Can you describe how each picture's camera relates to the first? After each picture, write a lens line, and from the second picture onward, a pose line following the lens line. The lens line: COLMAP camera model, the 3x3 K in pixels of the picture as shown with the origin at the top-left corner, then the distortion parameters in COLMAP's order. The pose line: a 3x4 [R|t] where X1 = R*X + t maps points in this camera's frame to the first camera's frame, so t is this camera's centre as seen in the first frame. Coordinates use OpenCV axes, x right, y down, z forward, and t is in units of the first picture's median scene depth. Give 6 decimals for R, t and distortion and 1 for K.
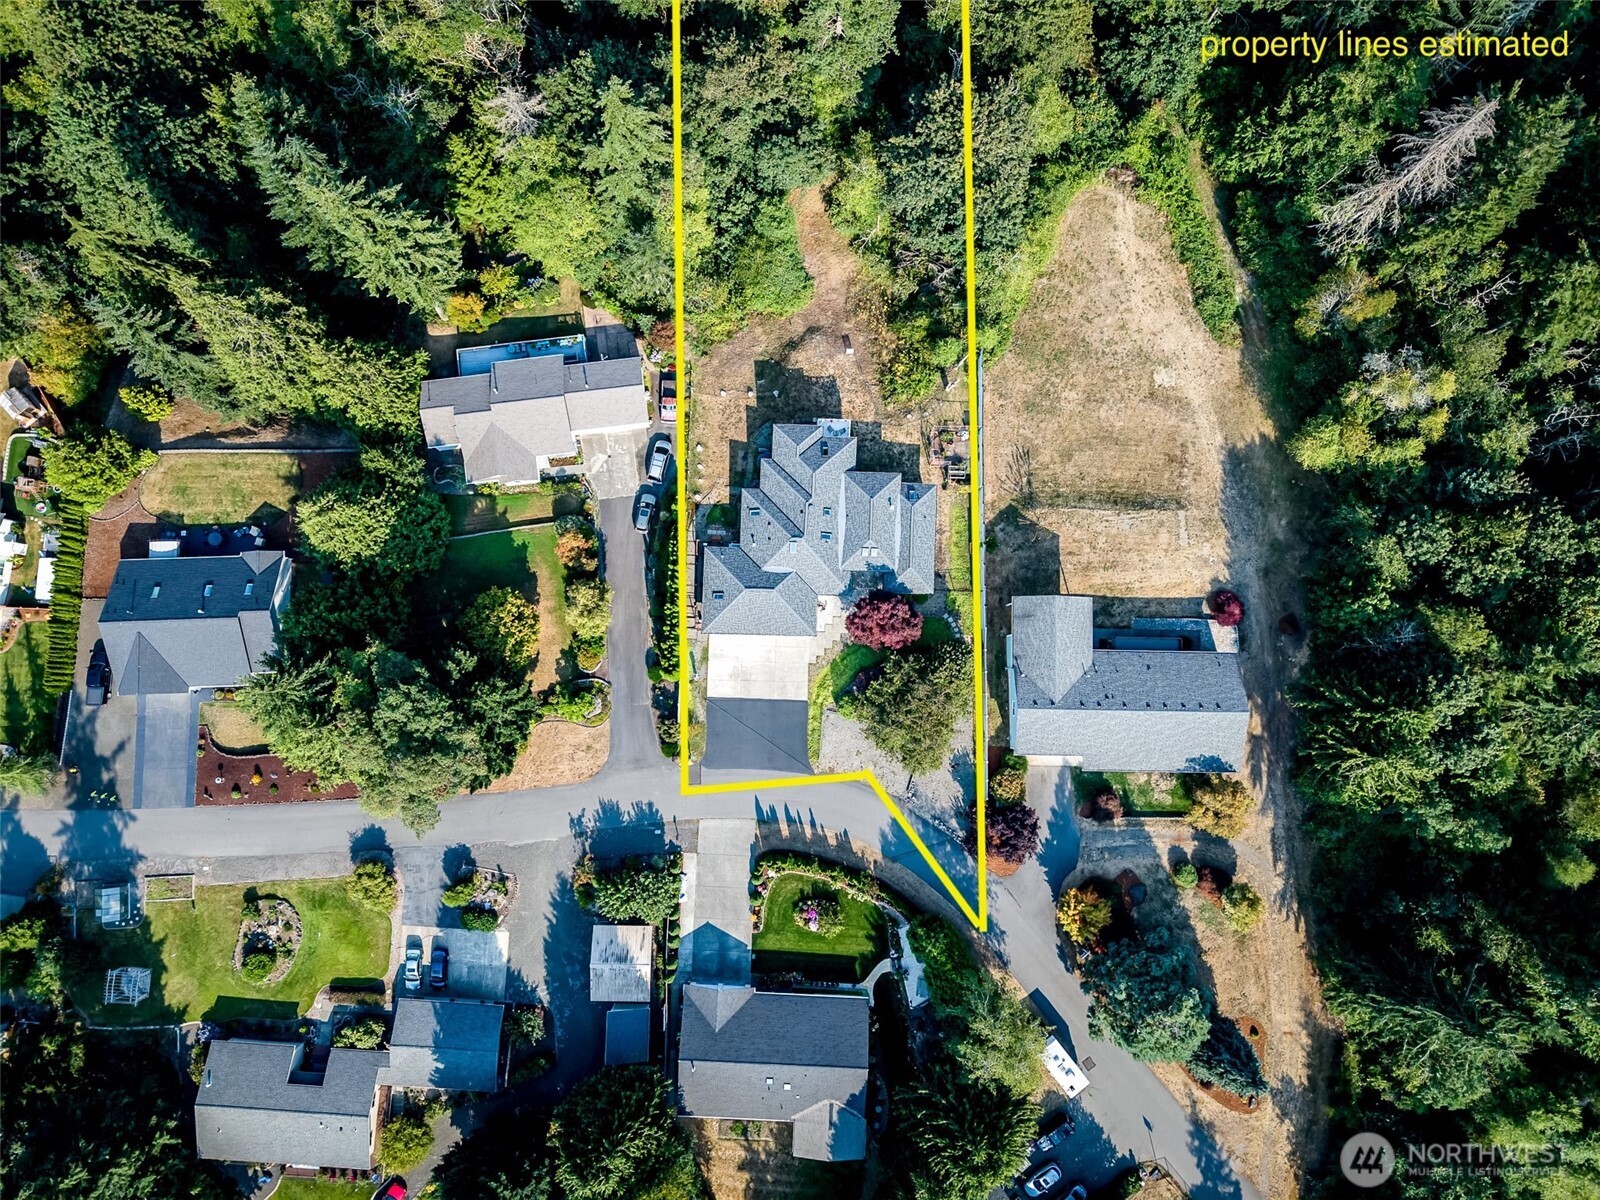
lens RADIAL K [[1080.2, 0, 798.3], [0, 1080.2, 621.1], [0, 0, 1]] dist [0.033734, -0.034234]
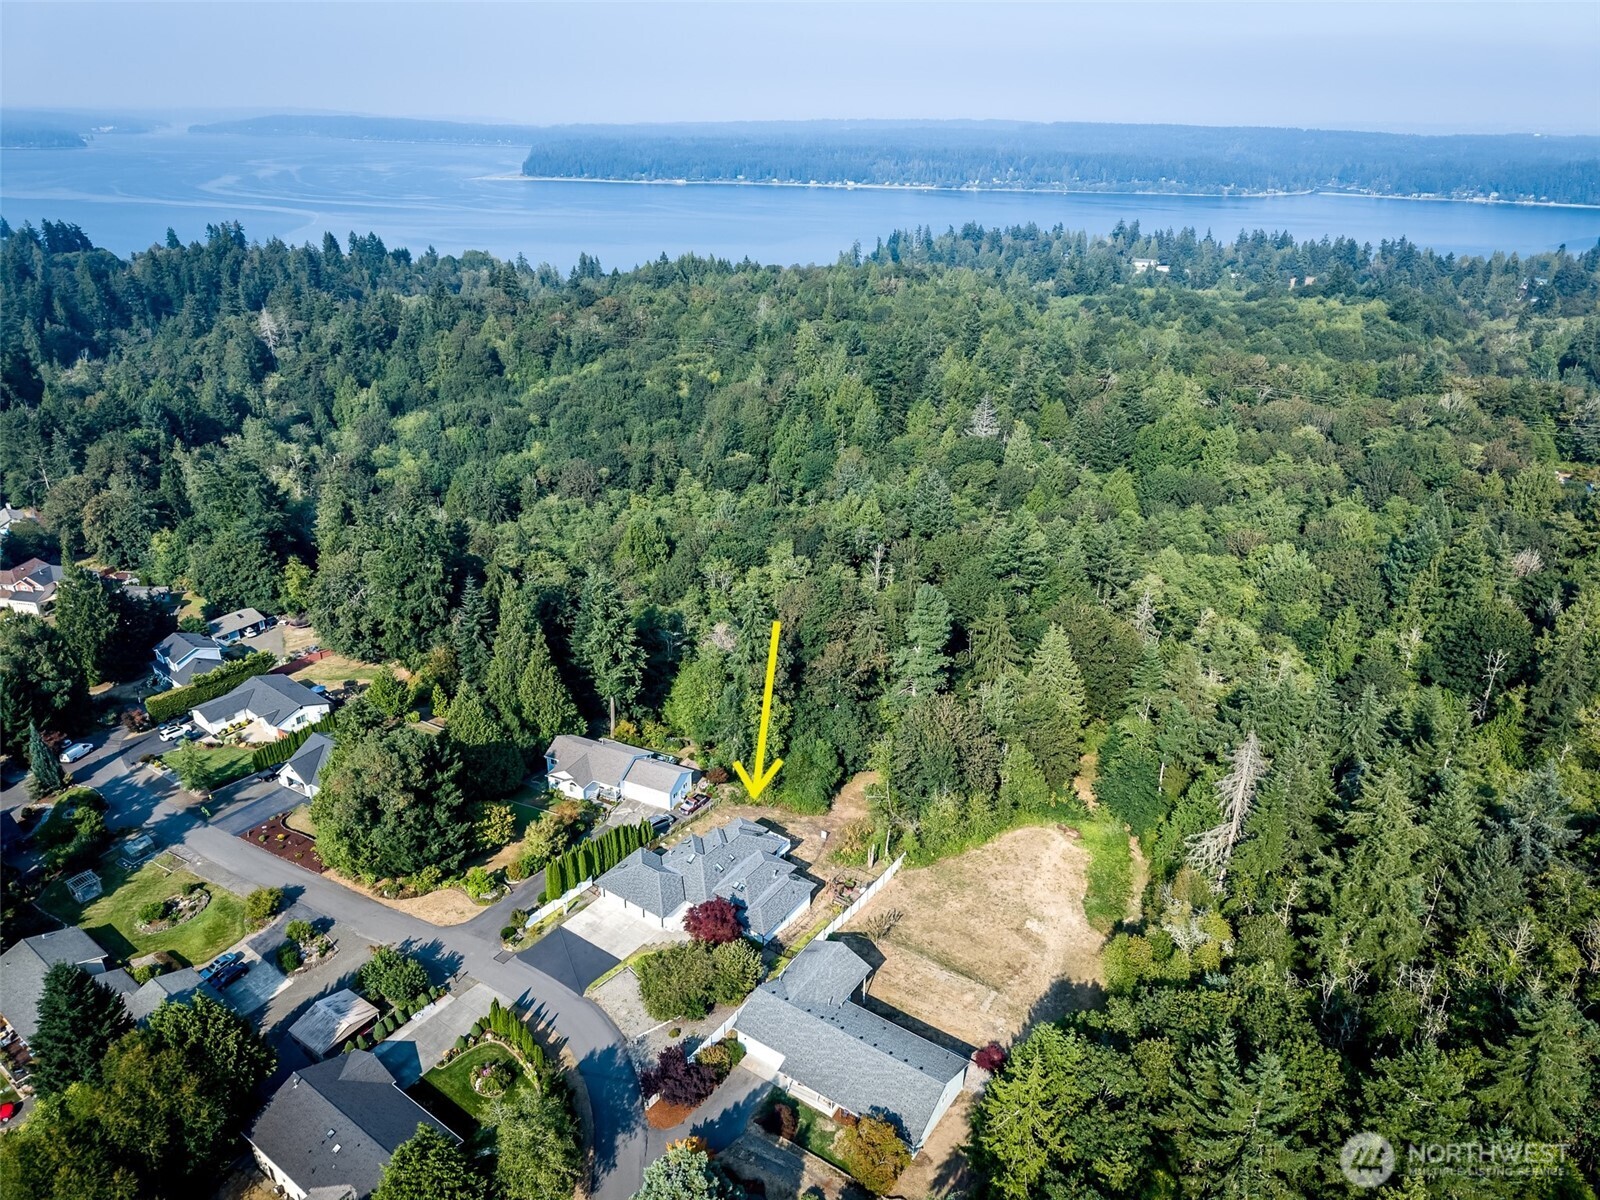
lens RADIAL K [[1080.2, 0, 799.6], [0, 1080.2, 598.2], [0, 0, 1]] dist [0.033734, -0.034234]
pose [[0.839970, 0.210302, -0.500223, 0.667838], [-0.539923, 0.415916, -0.731777, 0.660924], [0.054157, 0.884753, 0.462903, 0.126853]]
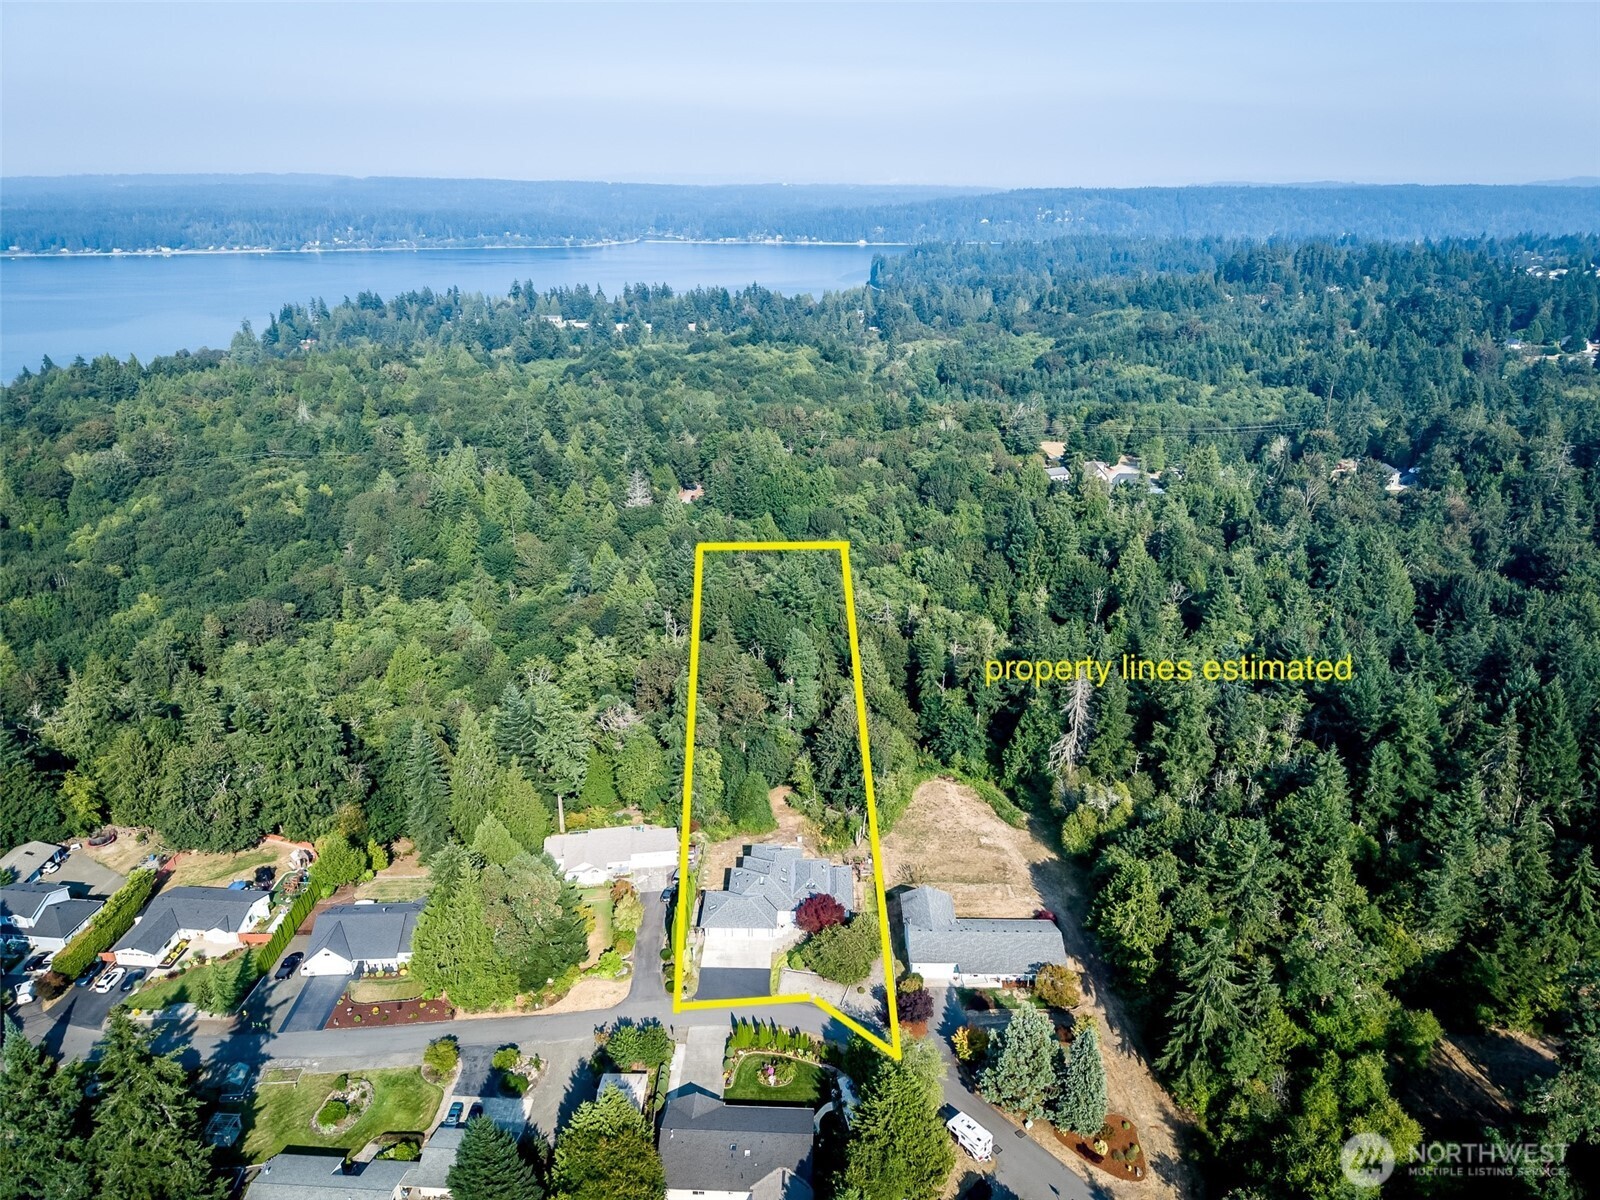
lens RADIAL K [[1080.2, 0, 806.2], [0, 1080.2, 606.6], [0, 0, 1]] dist [0.033734, -0.034234]
pose [[0.999734, -0.021344, 0.008774, 0.053988], [0.017515, 0.454207, -0.890724, 1.145893], [0.015027, 0.890641, 0.454460, -0.090269]]
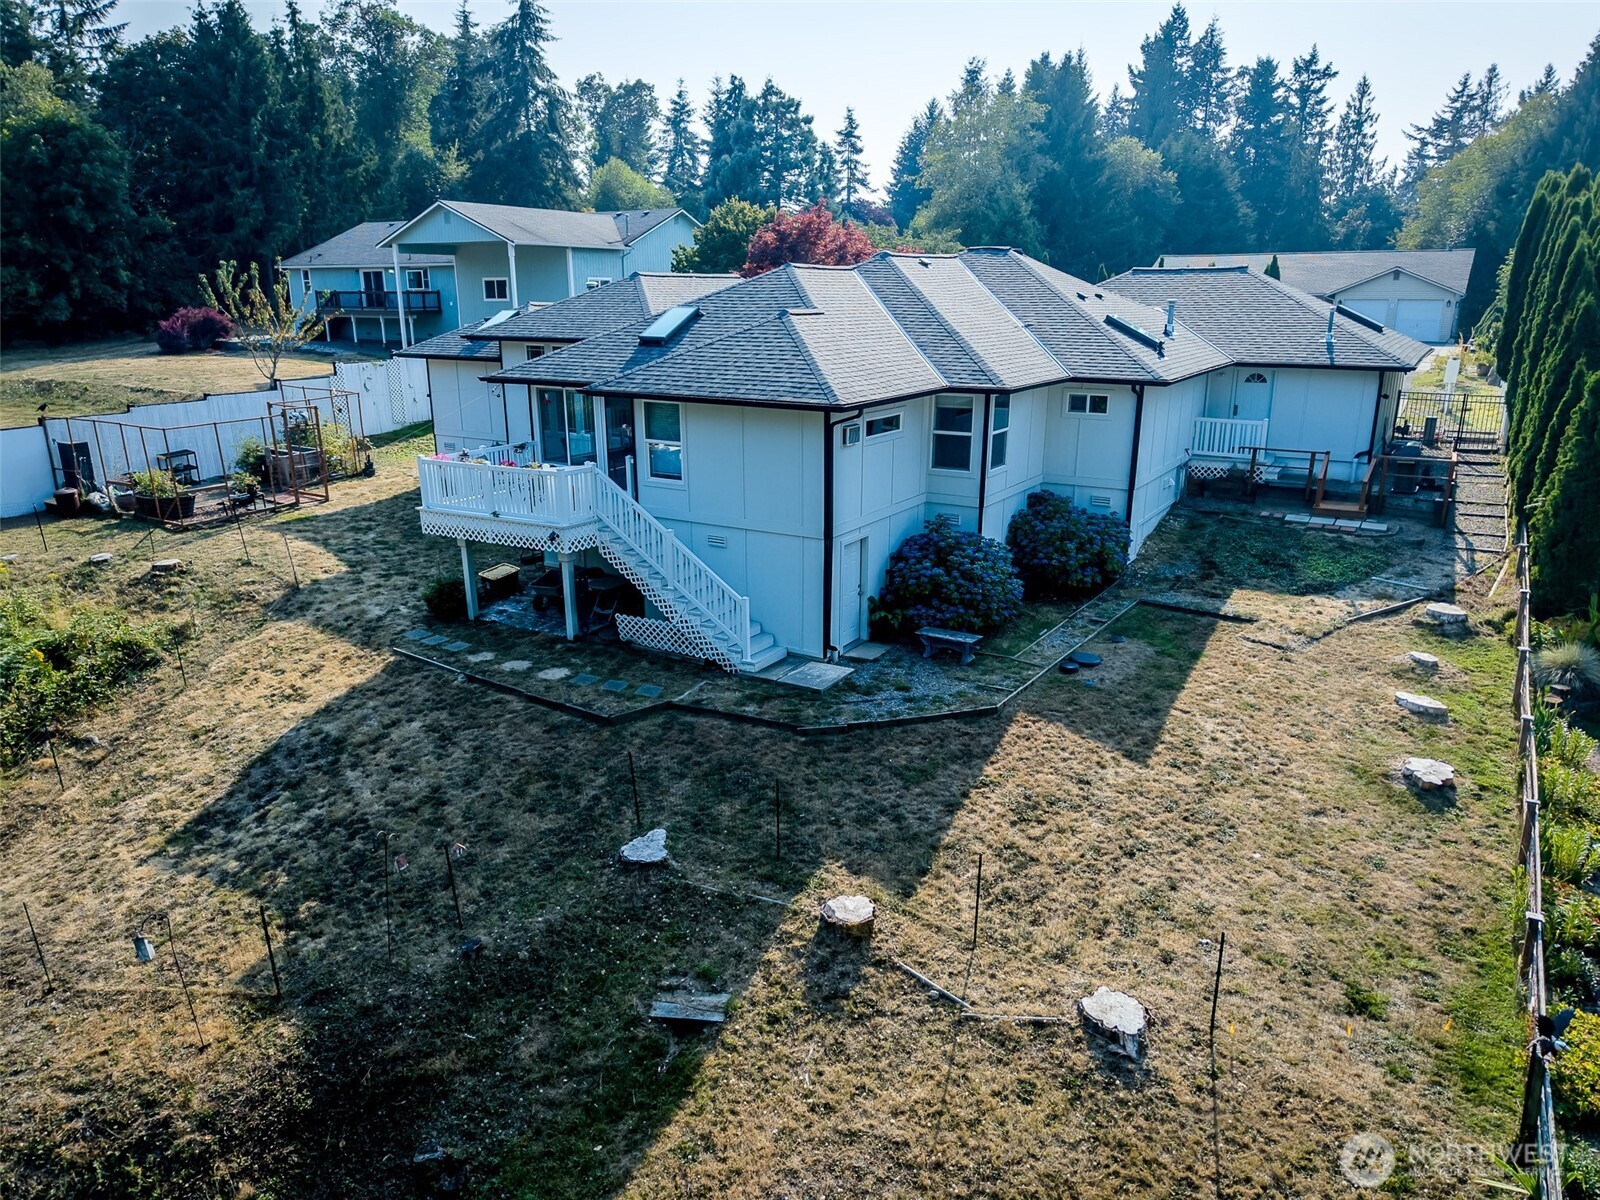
lens RADIAL K [[1080.2, 0, 795.8], [0, 1080.2, 594.0], [0, 0, 1]] dist [0.033734, -0.034234]
pose [[-0.866711, -0.139249, 0.478980, -0.089099], [0.496462, -0.147747, 0.855392, -0.310148], [-0.048345, 0.979173, 0.197186, 0.997906]]
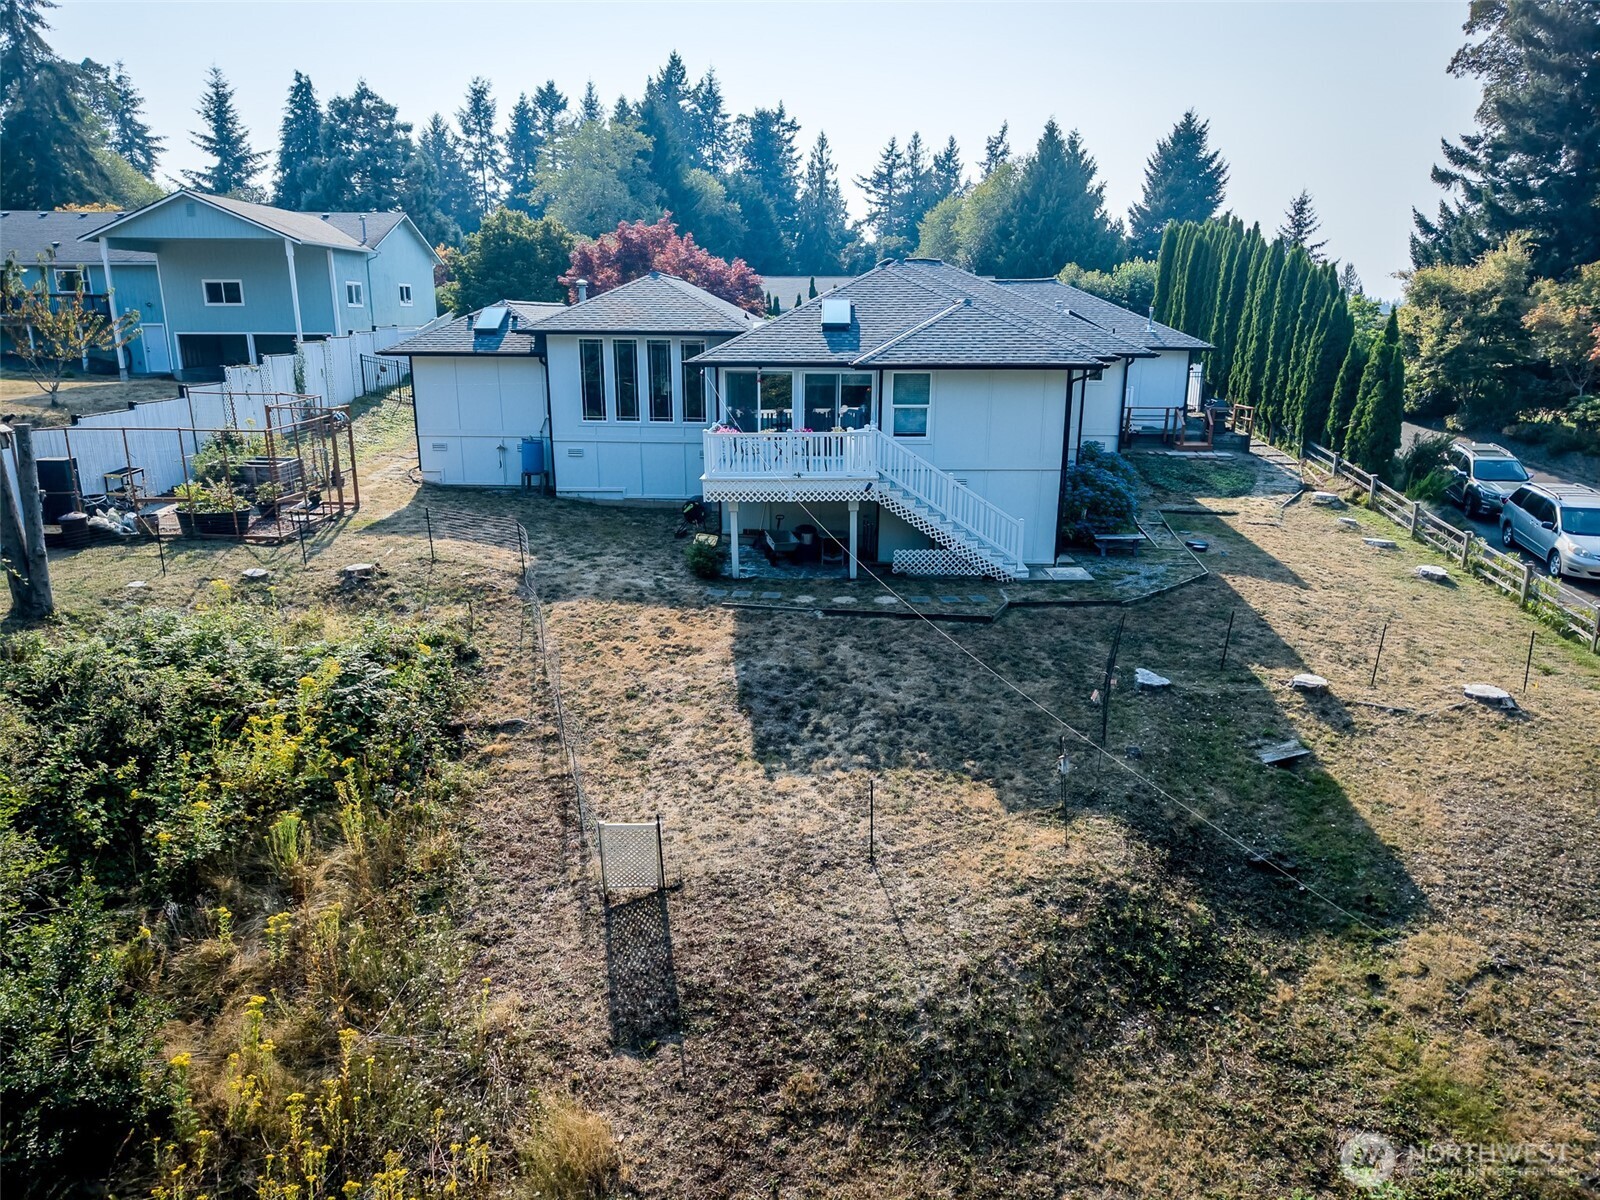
lens RADIAL K [[1080.2, 0, 799.7], [0, 1080.2, 594.1], [0, 0, 1]] dist [0.033734, -0.034234]
pose [[-0.999942, -0.009024, -0.005858, 0.032139], [-0.004313, -0.162544, 0.986692, -0.380238], [-0.009856, 0.986660, 0.162495, 1.010698]]
